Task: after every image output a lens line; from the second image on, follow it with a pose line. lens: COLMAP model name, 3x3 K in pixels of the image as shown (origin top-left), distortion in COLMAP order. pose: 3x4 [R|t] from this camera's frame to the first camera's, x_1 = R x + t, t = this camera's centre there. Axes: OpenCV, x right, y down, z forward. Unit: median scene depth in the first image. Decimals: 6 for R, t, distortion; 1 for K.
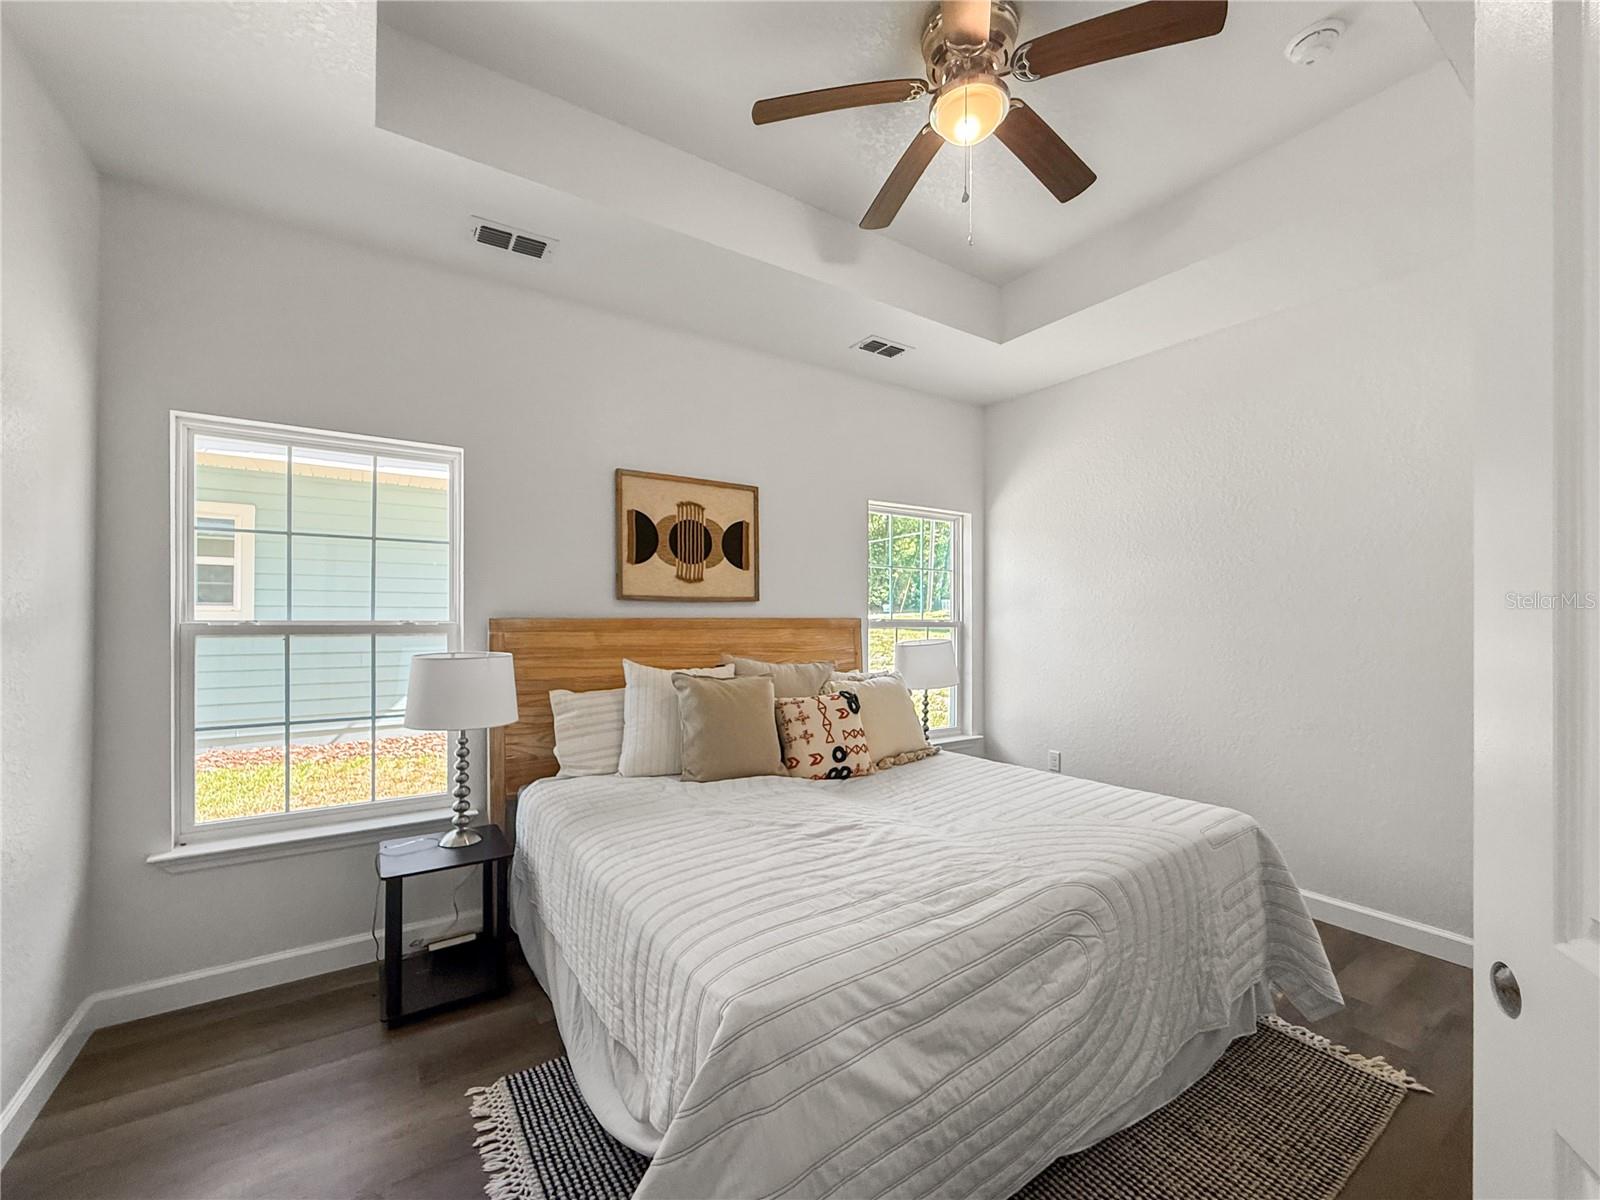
lens RADIAL K [[643.6, 0, 800.0], [0, 643.6, 610.1], [0, 0, 1]] dist [-0.000619, -0.000376]
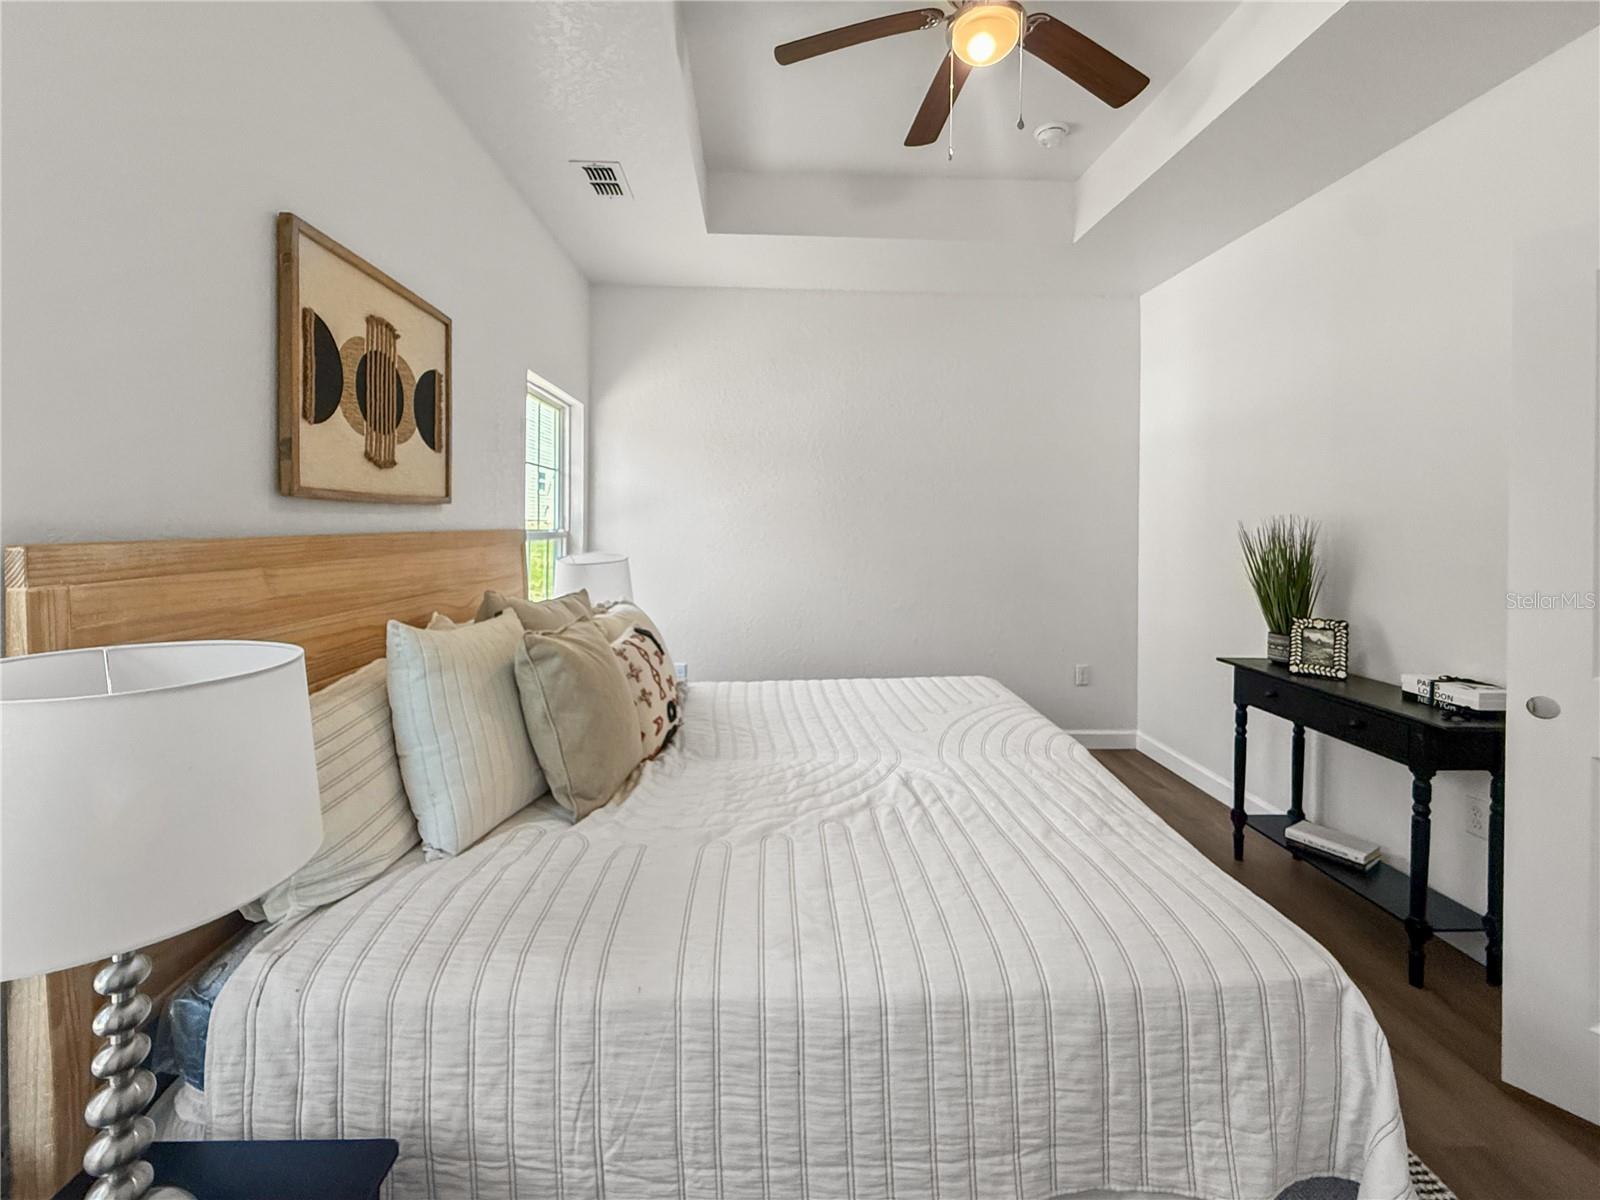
lens RADIAL K [[643.6, 0, 861.9], [0, 643.6, 528.4], [0, 0, 1]] dist [-0.000619, -0.000376]
pose [[0.531551, -0.000344, 0.847026, -0.443806], [-0.022165, 0.999652, 0.014316, -0.008641], [-0.846736, -0.026384, 0.531359, 0.388205]]
